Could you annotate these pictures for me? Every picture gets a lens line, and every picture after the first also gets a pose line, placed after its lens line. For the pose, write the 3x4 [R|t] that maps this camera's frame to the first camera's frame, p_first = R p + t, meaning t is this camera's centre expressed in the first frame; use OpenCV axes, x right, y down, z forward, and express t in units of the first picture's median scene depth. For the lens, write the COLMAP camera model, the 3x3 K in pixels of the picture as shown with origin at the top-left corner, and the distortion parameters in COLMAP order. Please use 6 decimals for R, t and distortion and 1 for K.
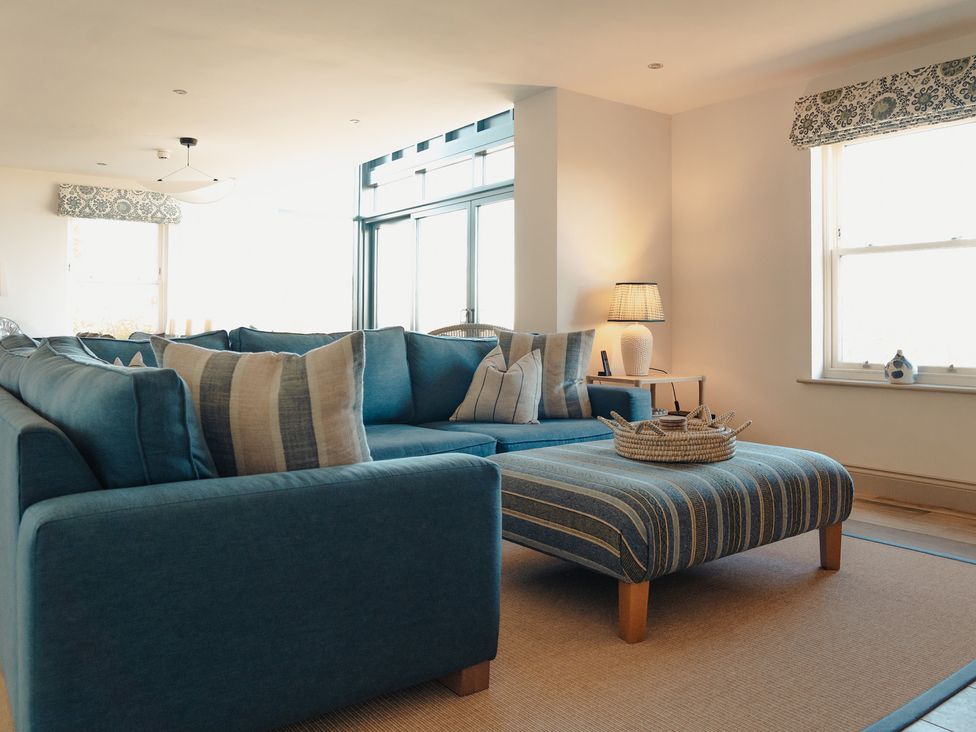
lens RADIAL K [[823.2, 0, 436.0], [0, 823.2, 326.1], [0, 0, 1]] dist [-0.050811, 0.002282]
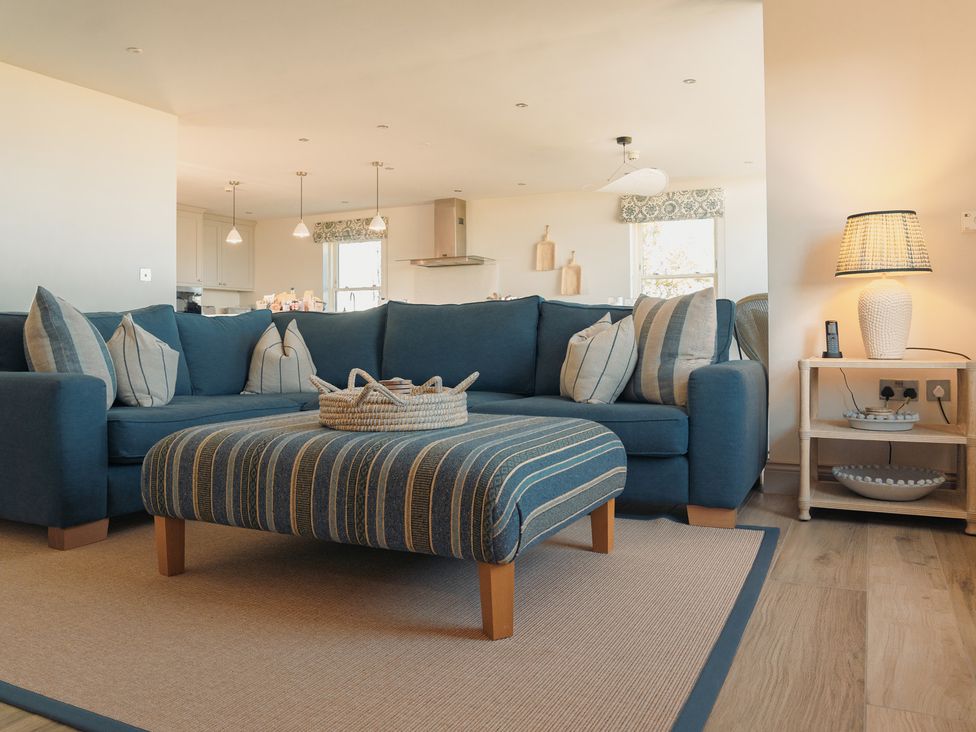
lens RADIAL K [[765.6, 0, 488.0], [0, 765.6, 366.0], [0, 0, 1]] dist [-0.054460, 0.010260]
pose [[0.452930, 0.030375, -0.891028, 0.443763], [0.004312, 0.999333, 0.036259, 0.030208], [0.891535, -0.020265, 0.452497, 0.320660]]
